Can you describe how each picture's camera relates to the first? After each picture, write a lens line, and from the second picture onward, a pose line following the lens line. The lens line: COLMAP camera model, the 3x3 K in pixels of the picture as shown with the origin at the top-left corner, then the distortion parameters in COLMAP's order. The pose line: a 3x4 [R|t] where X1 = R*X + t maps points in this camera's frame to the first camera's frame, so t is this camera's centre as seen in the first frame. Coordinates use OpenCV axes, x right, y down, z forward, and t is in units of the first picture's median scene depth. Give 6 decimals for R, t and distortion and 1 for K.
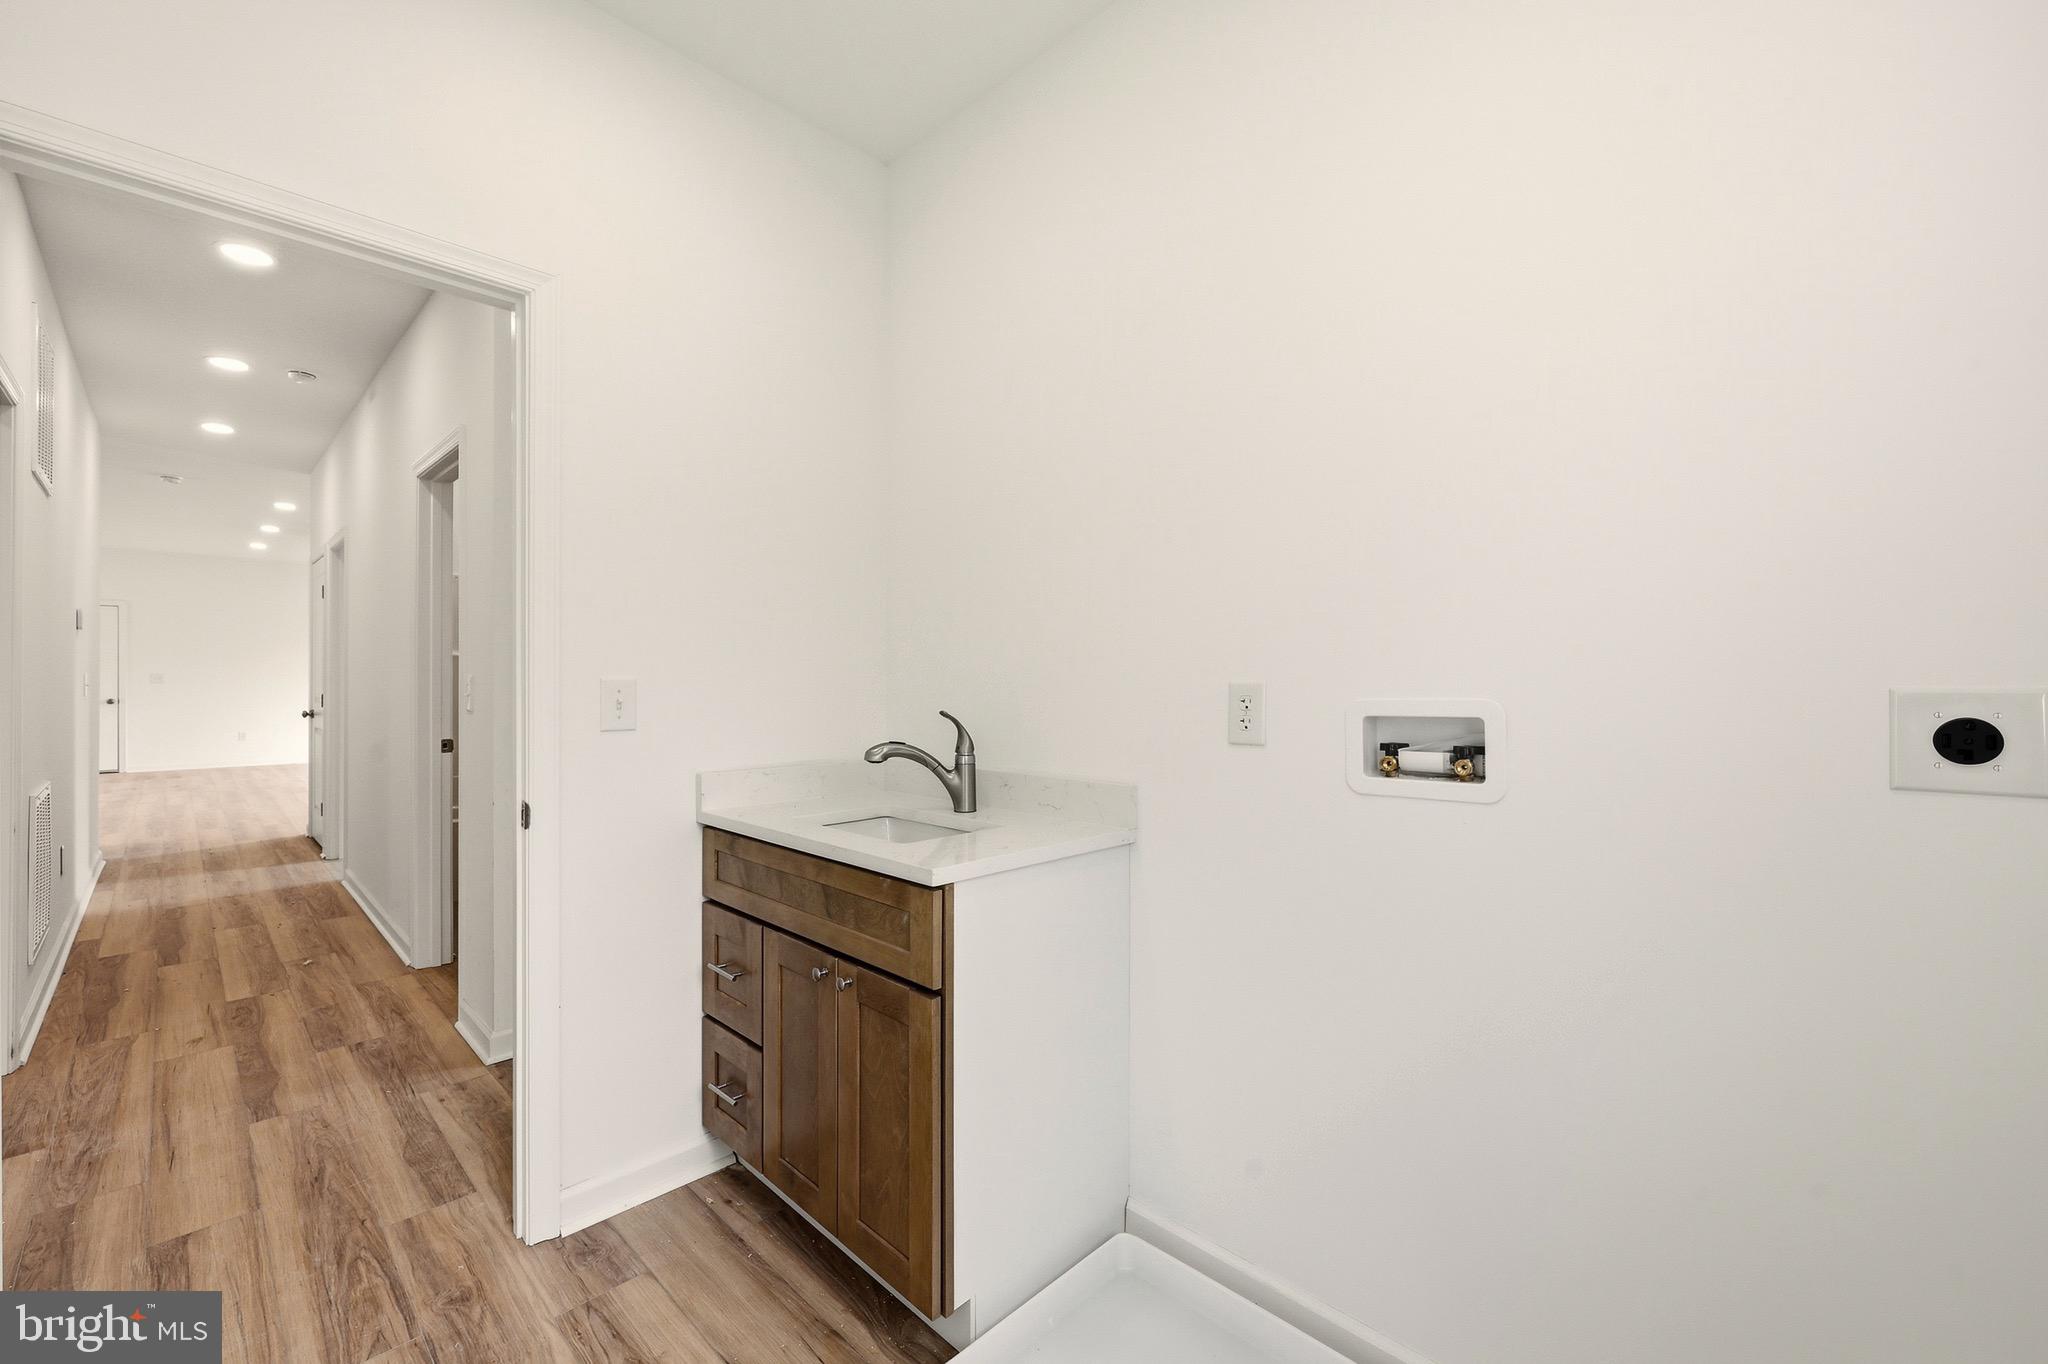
lens RADIAL K [[826.0, 0, 1024.0], [0, 826.0, 682.0], [0, 0, 1]] dist [-0.001278, 0.000078]
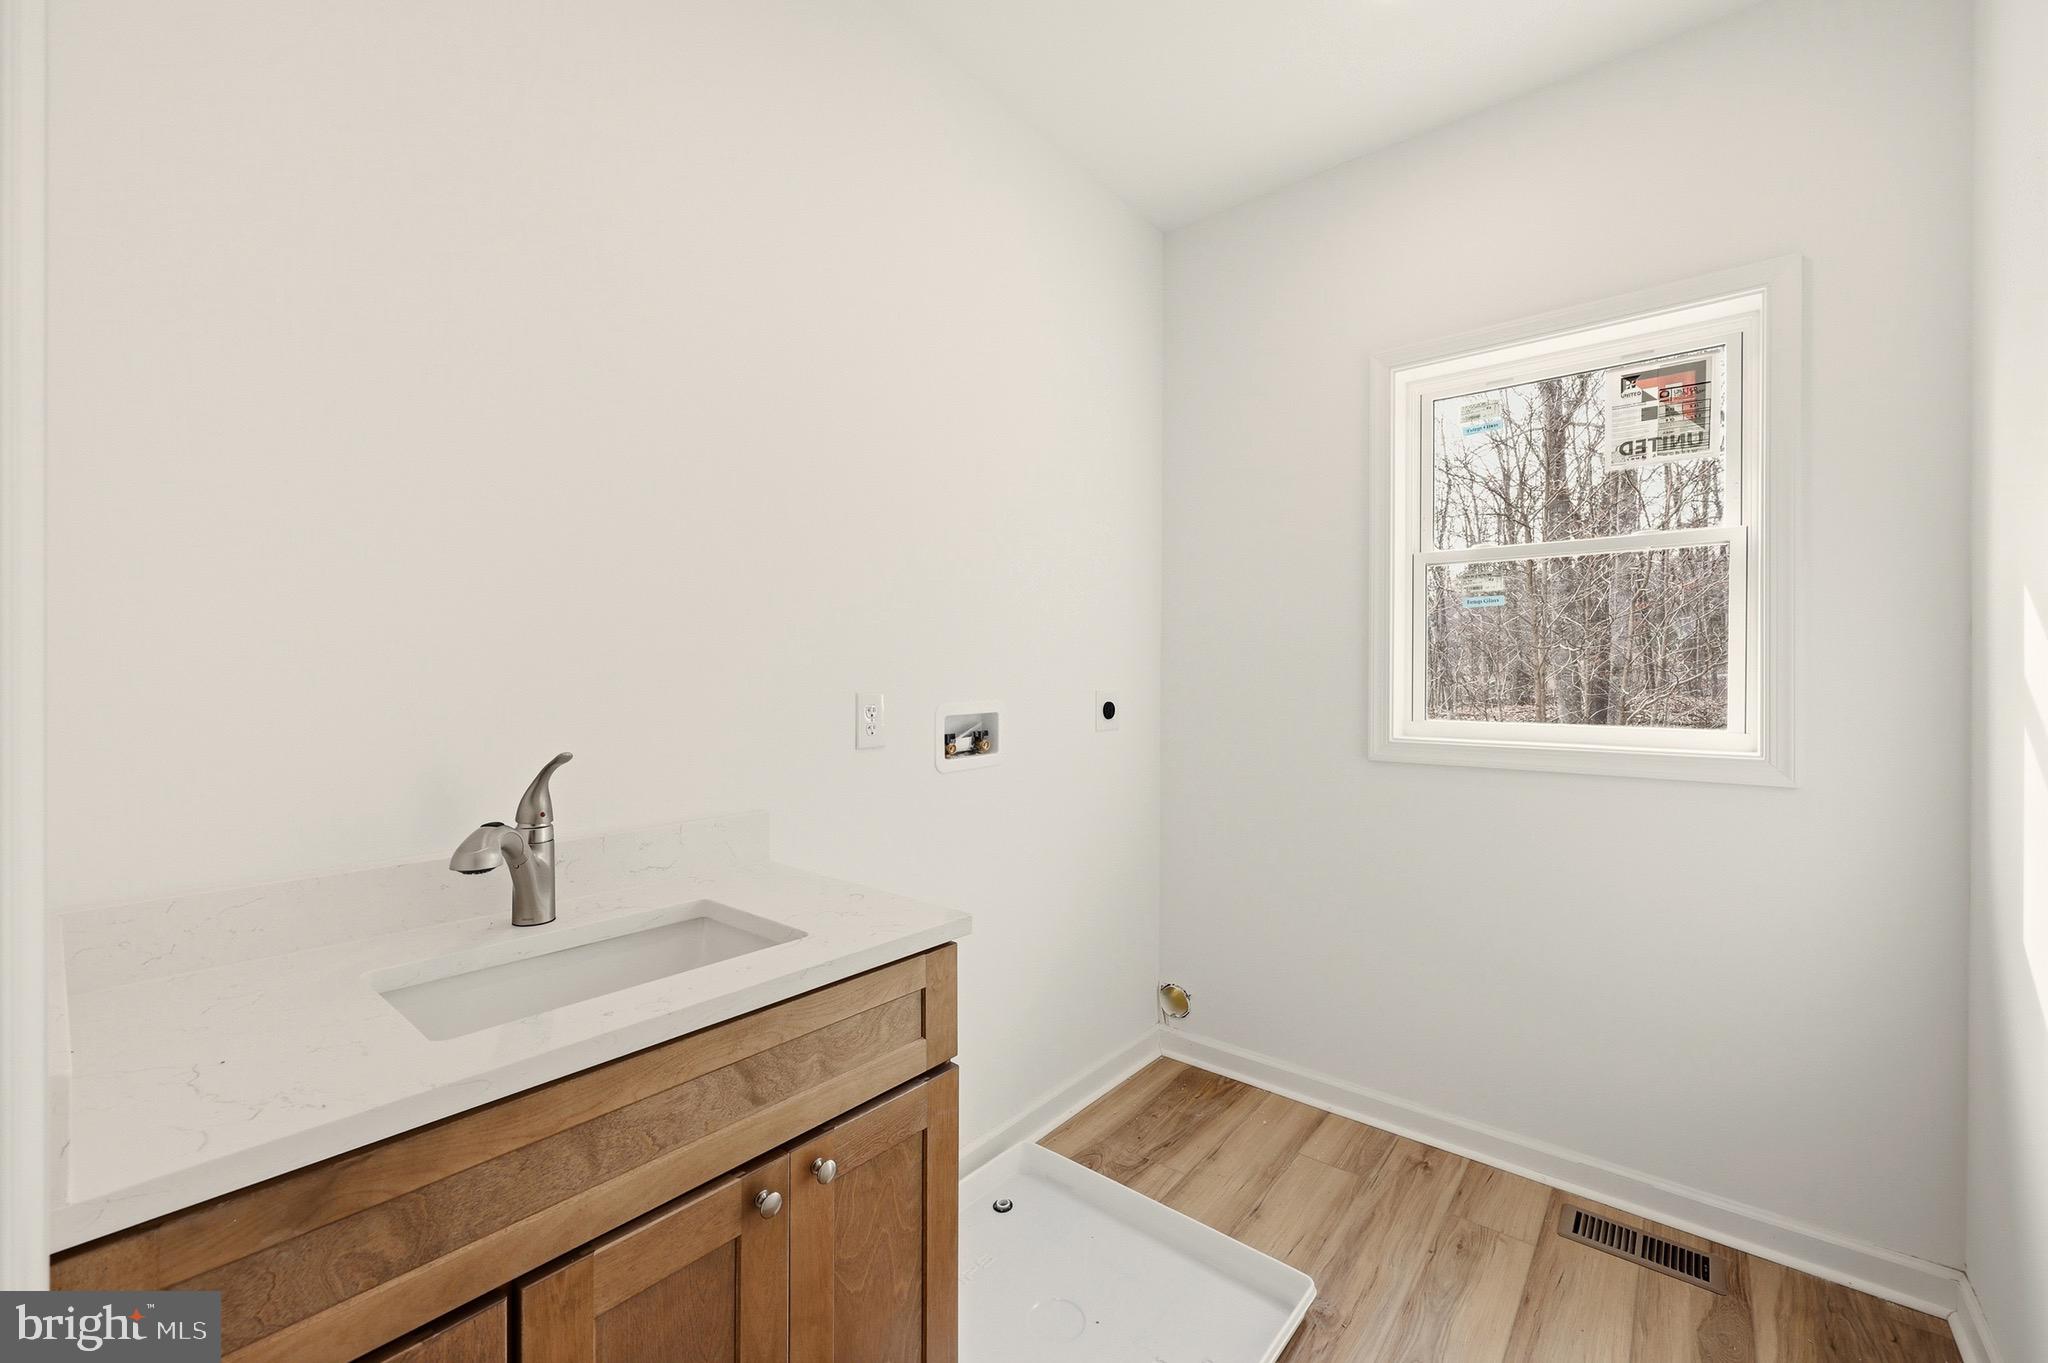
lens RADIAL K [[826.0, 0, 1024.0], [0, 826.0, 681.5], [0, 0, 1]] dist [-0.001278, 0.000078]
pose [[-0.082270, -0.008878, 0.996571, -0.874448], [0.001053, 0.999959, 0.008995, -0.026056], [-0.996610, 0.001789, -0.082257, 0.892504]]
